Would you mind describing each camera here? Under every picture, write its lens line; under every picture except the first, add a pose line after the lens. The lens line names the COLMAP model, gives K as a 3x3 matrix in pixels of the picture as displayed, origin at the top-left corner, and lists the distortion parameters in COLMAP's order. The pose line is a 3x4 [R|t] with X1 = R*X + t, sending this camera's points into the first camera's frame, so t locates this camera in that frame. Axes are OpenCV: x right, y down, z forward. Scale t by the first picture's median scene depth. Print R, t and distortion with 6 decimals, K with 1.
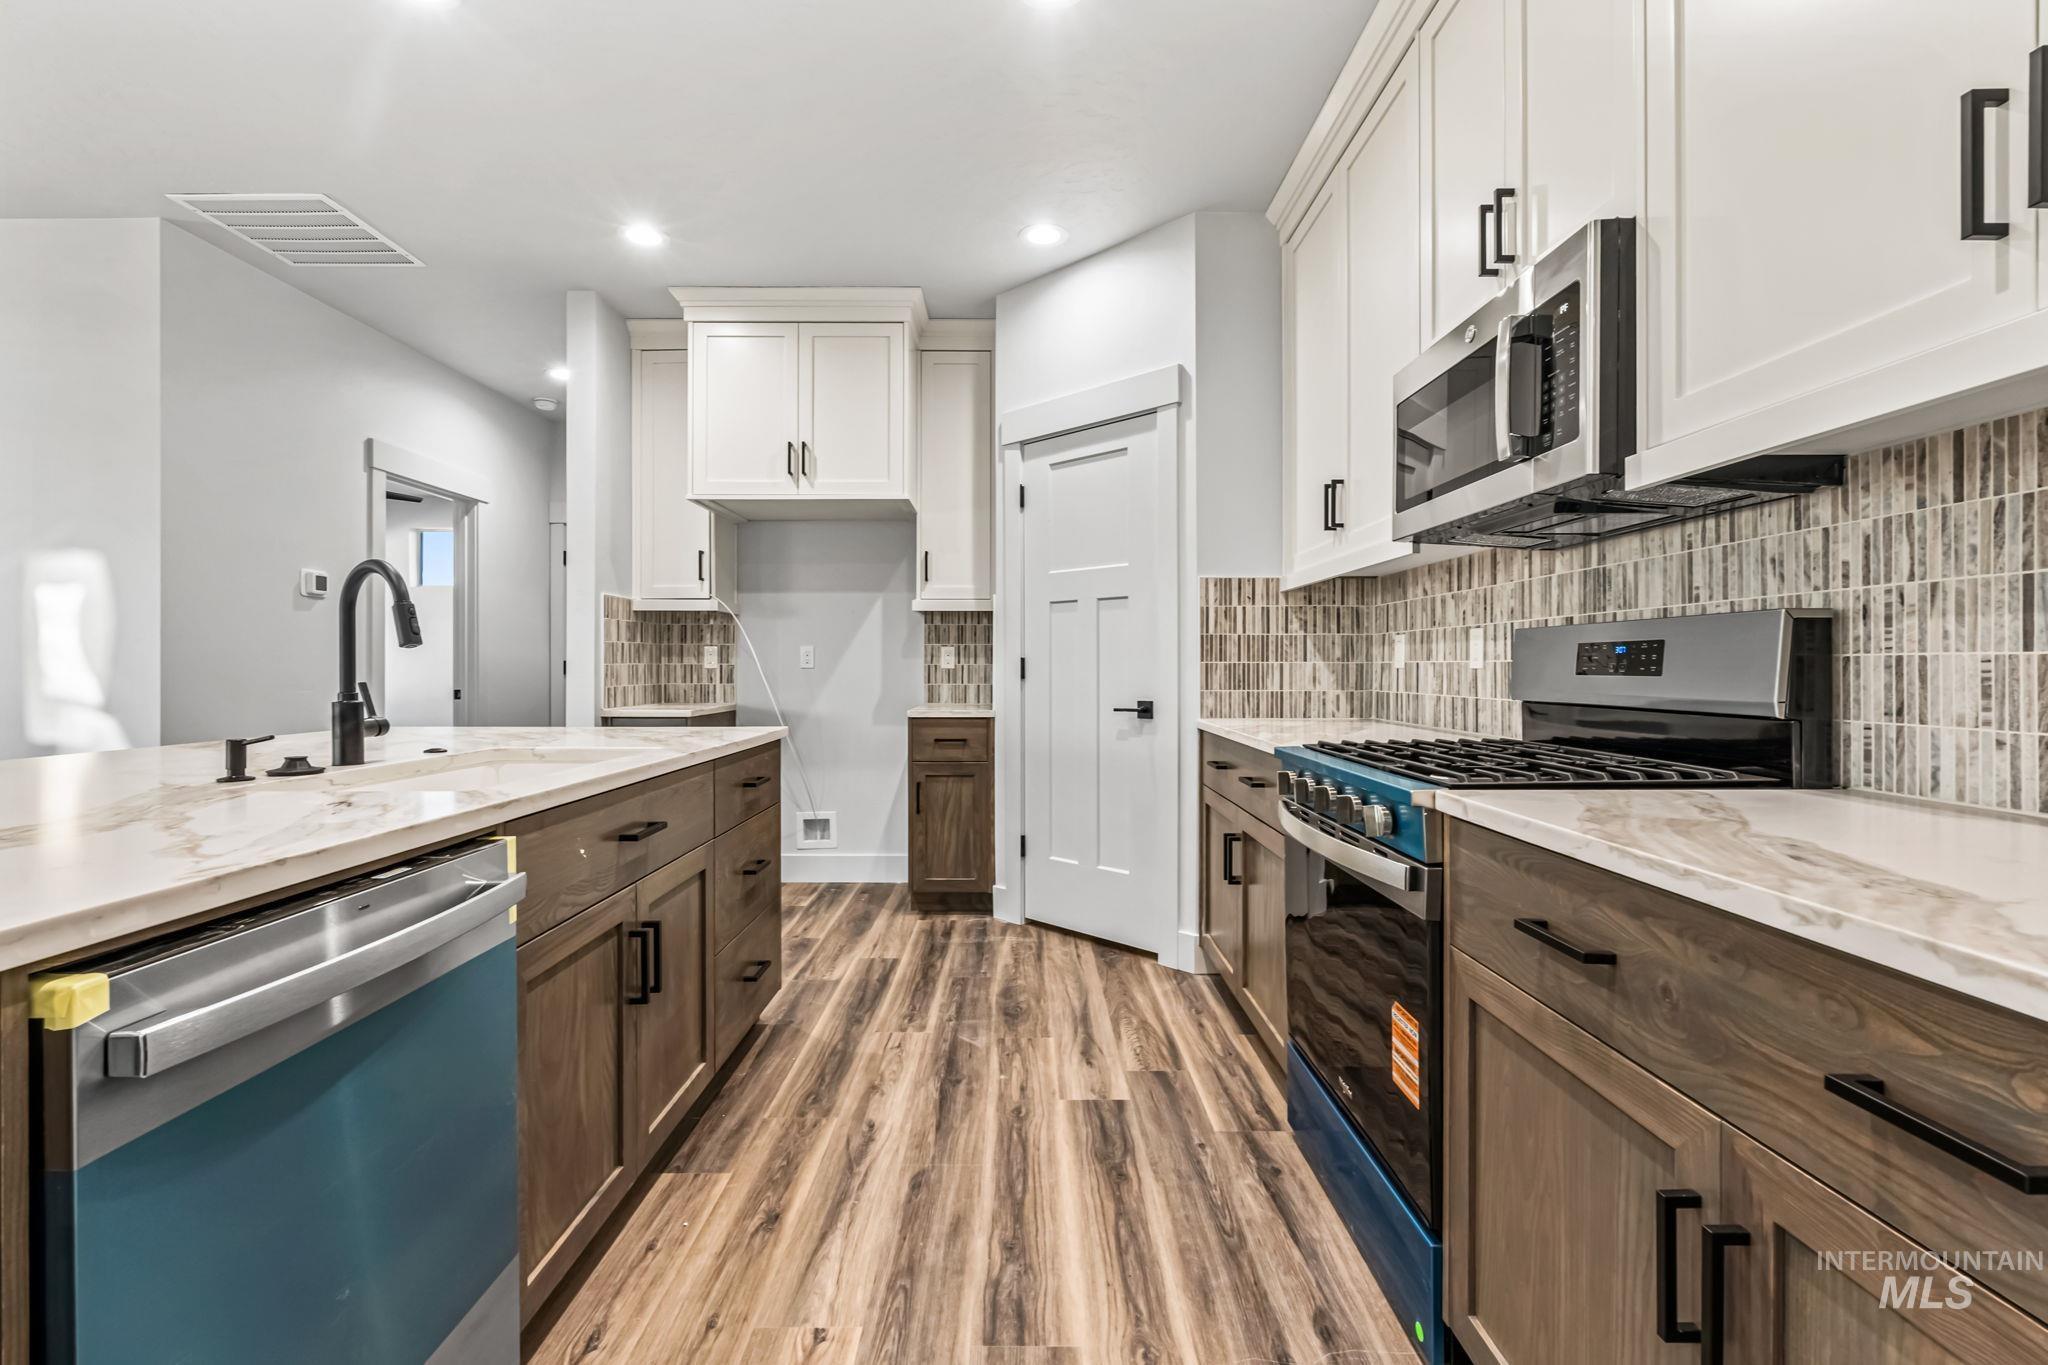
lens RADIAL K [[902.1, 0, 1027.2], [0, 902.1, 681.9], [0, 0, 1]] dist [-0.002792, 0.000149]
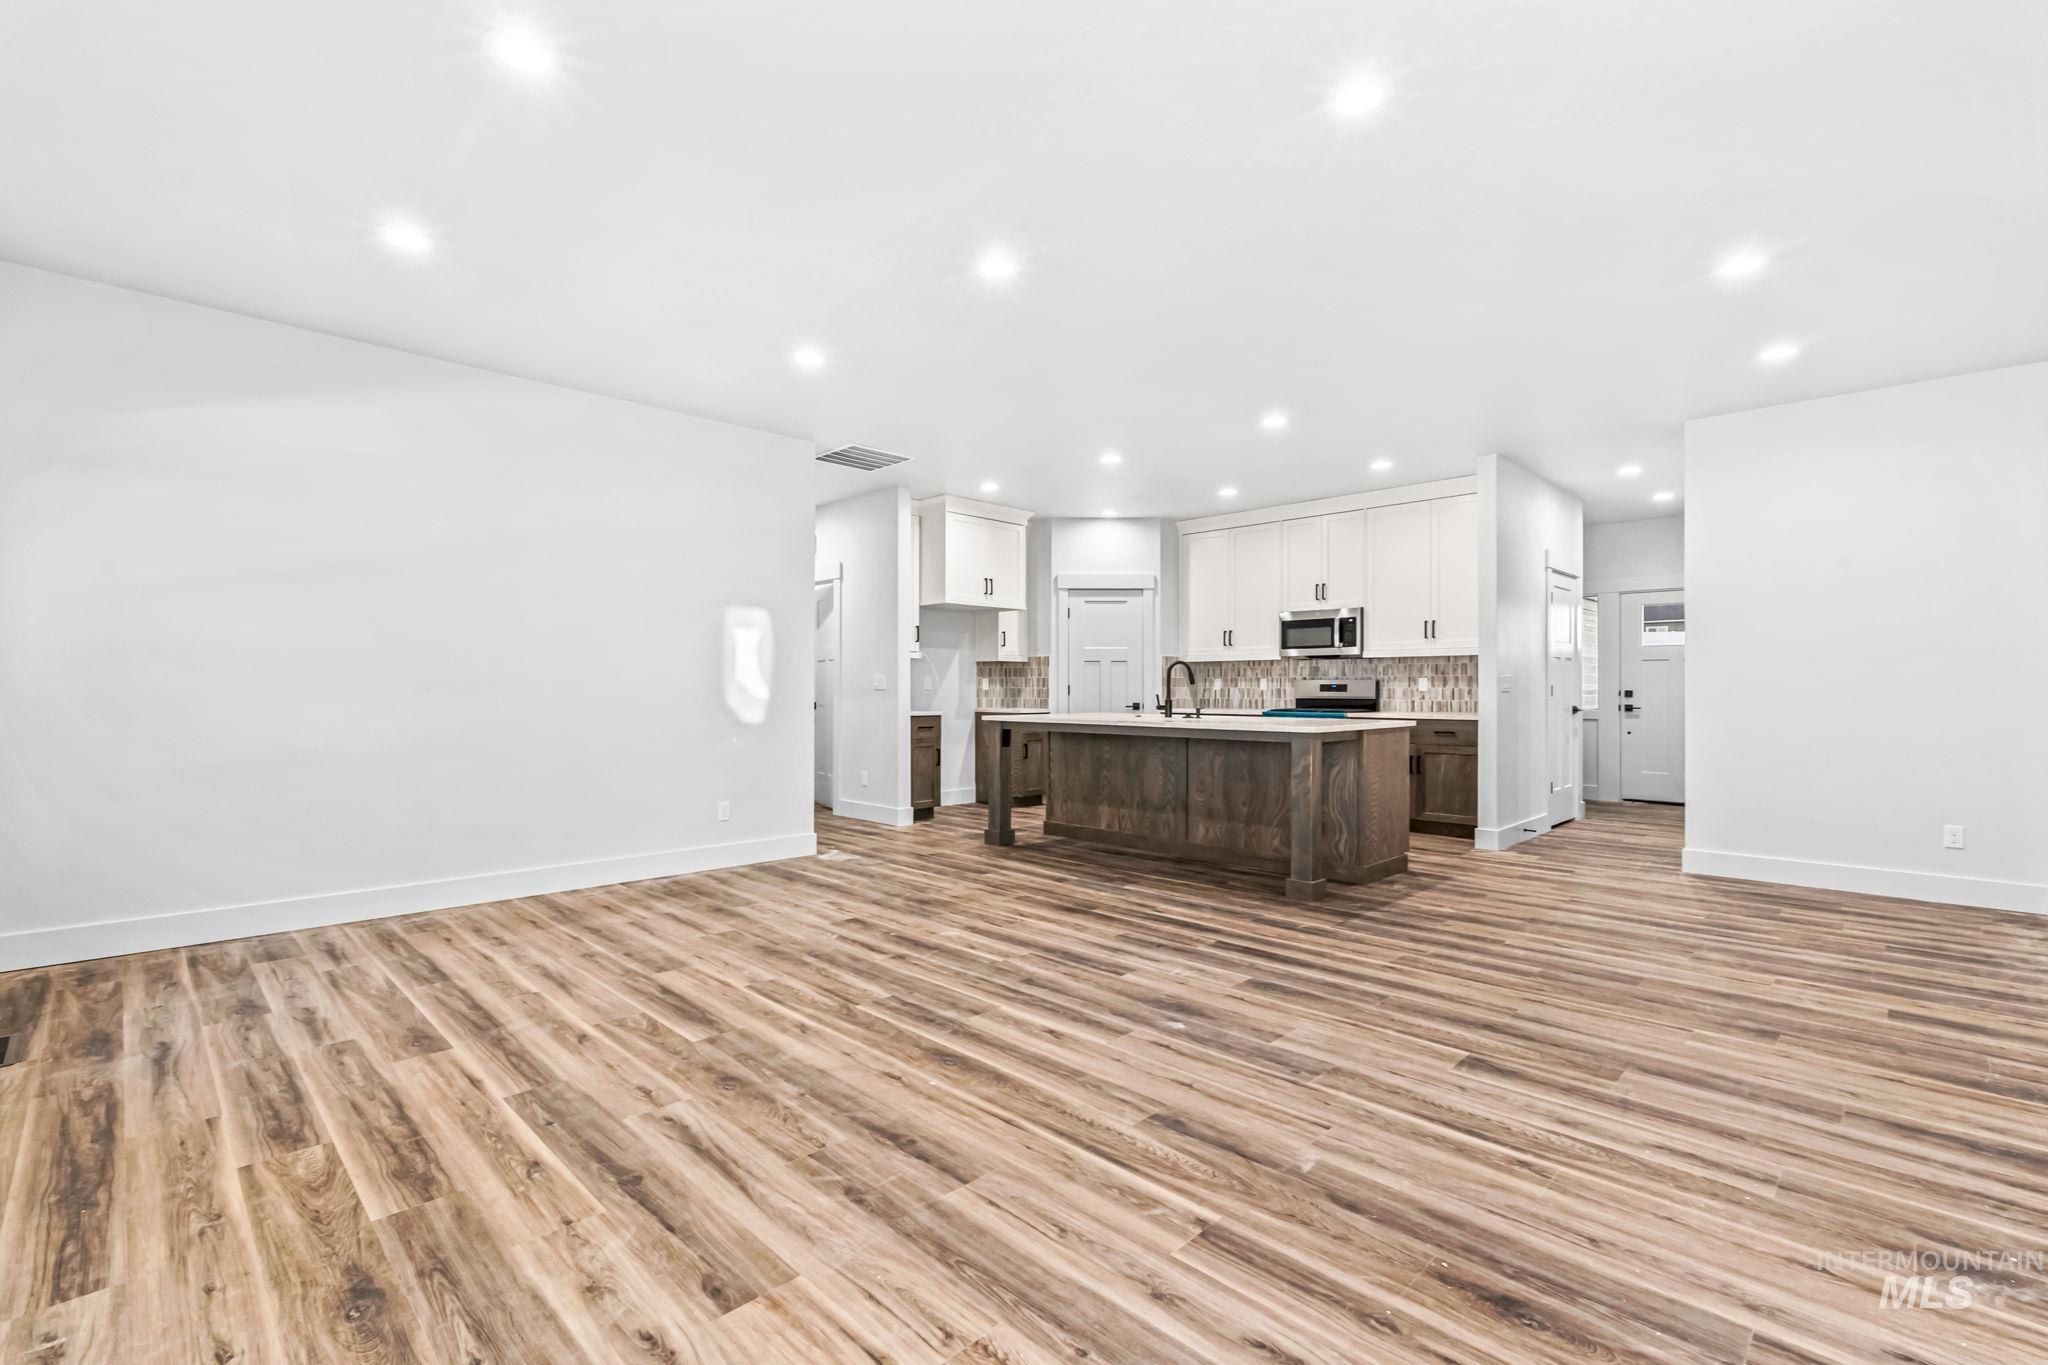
lens RADIAL K [[902.1, 0, 1013.5], [0, 902.1, 689.9], [0, 0, 1]] dist [-0.002792, 0.000149]
pose [[0.717737, -0.000143, 0.696315, -1.617261], [0.009431, 0.999910, -0.009516, 0.004768], [-0.696251, 0.013397, 0.717674, -0.497938]]
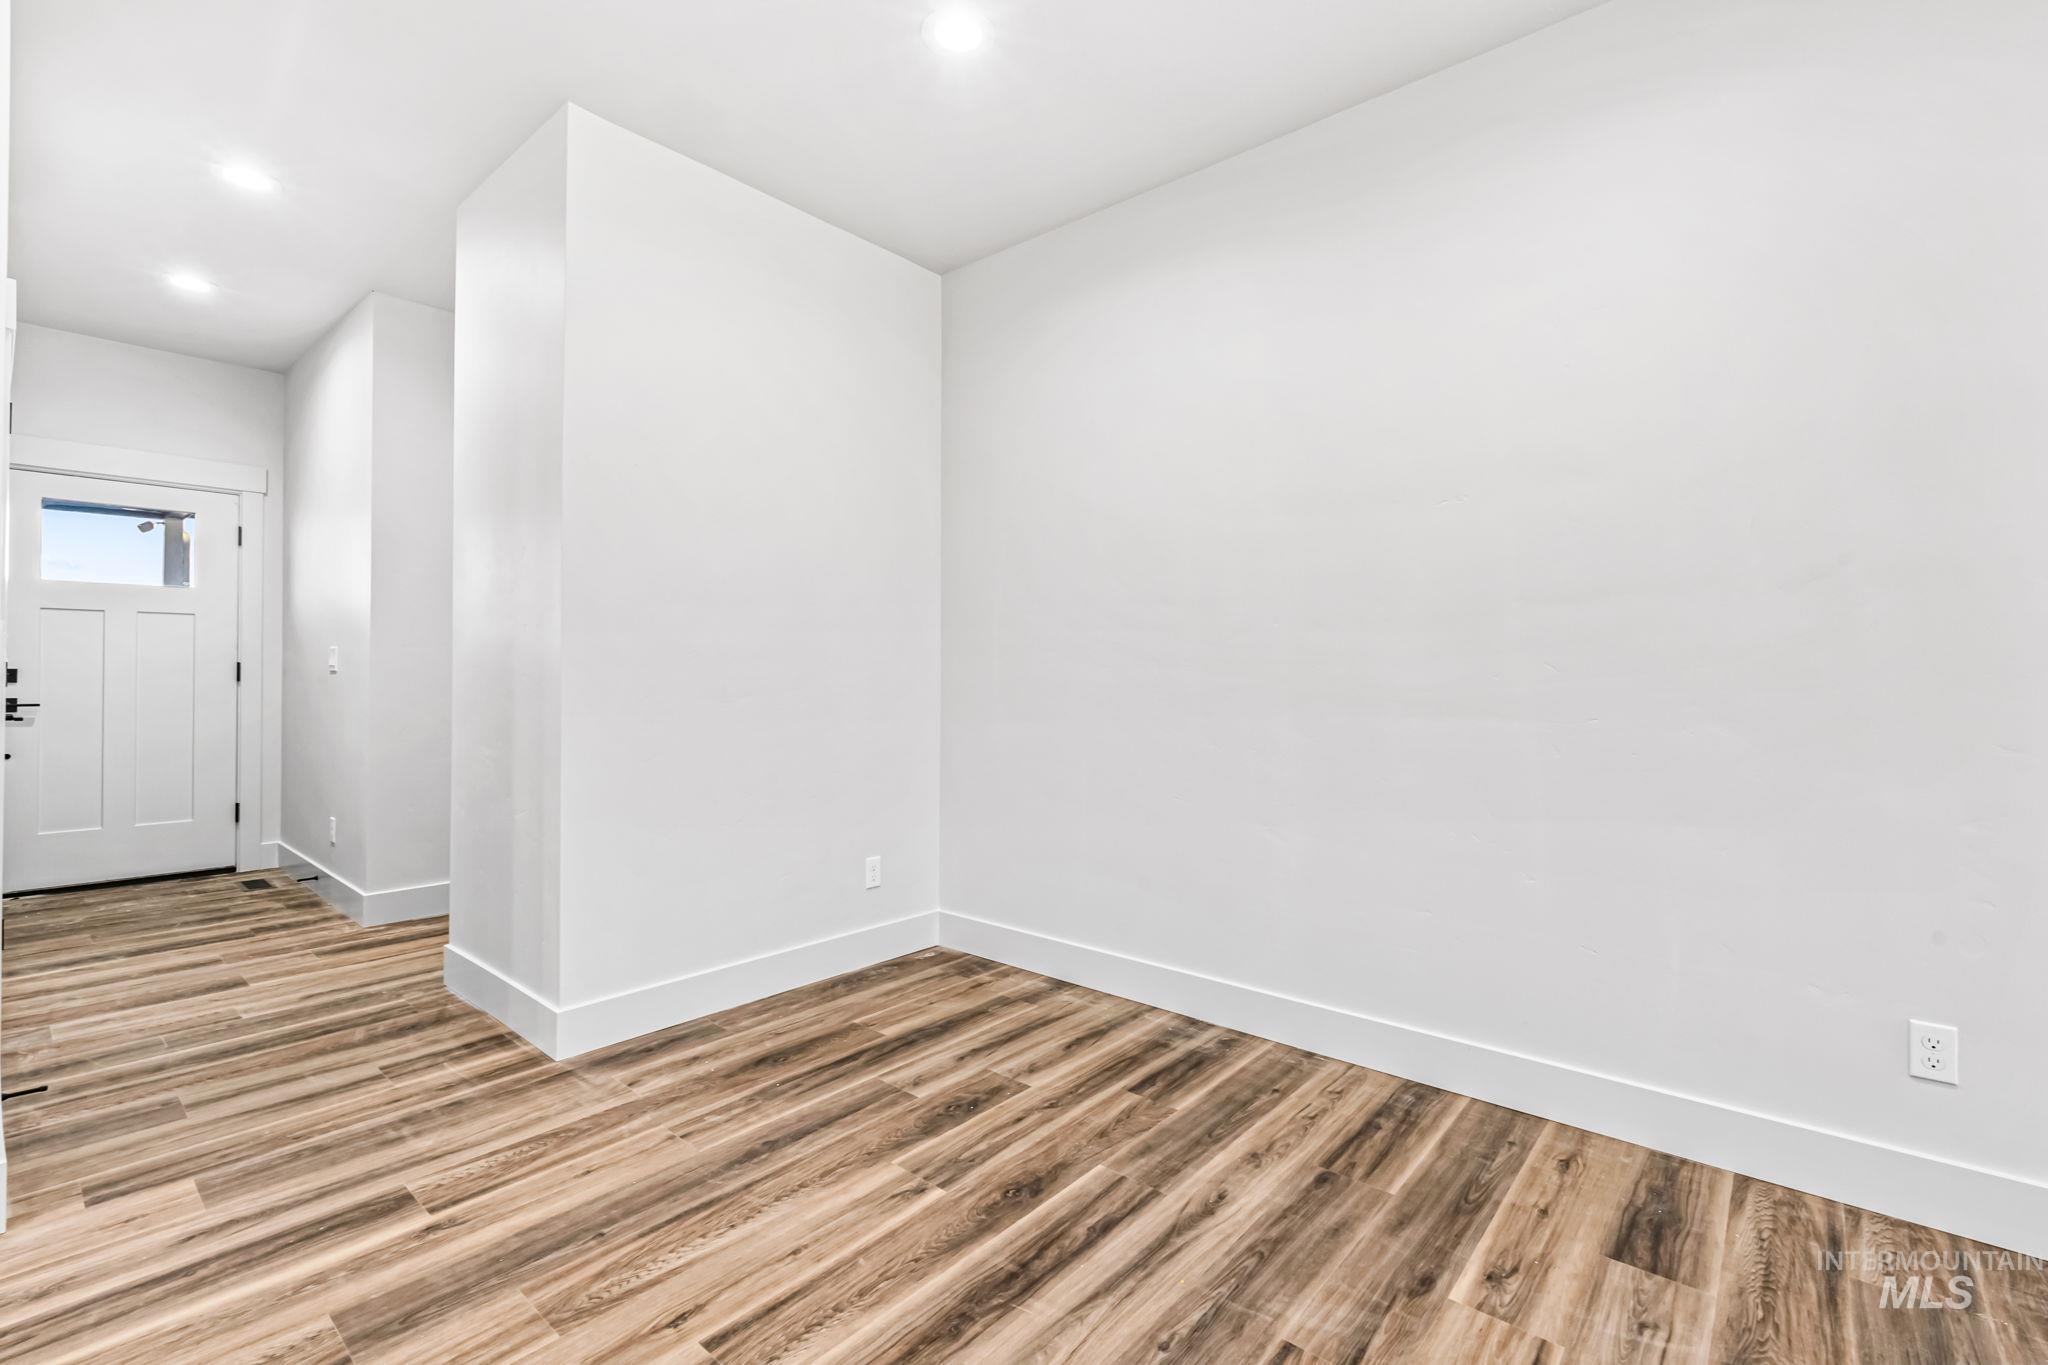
lens RADIAL K [[902.1, 0, 1025.0], [0, 902.1, 676.6], [0, 0, 1]] dist [-0.002792, 0.000149]
pose [[-0.747216, -0.005926, 0.664554, -0.600279], [0.003706, 0.999908, 0.013084, -0.001381], [-0.664571, 0.012240, -0.747125, 0.042411]]
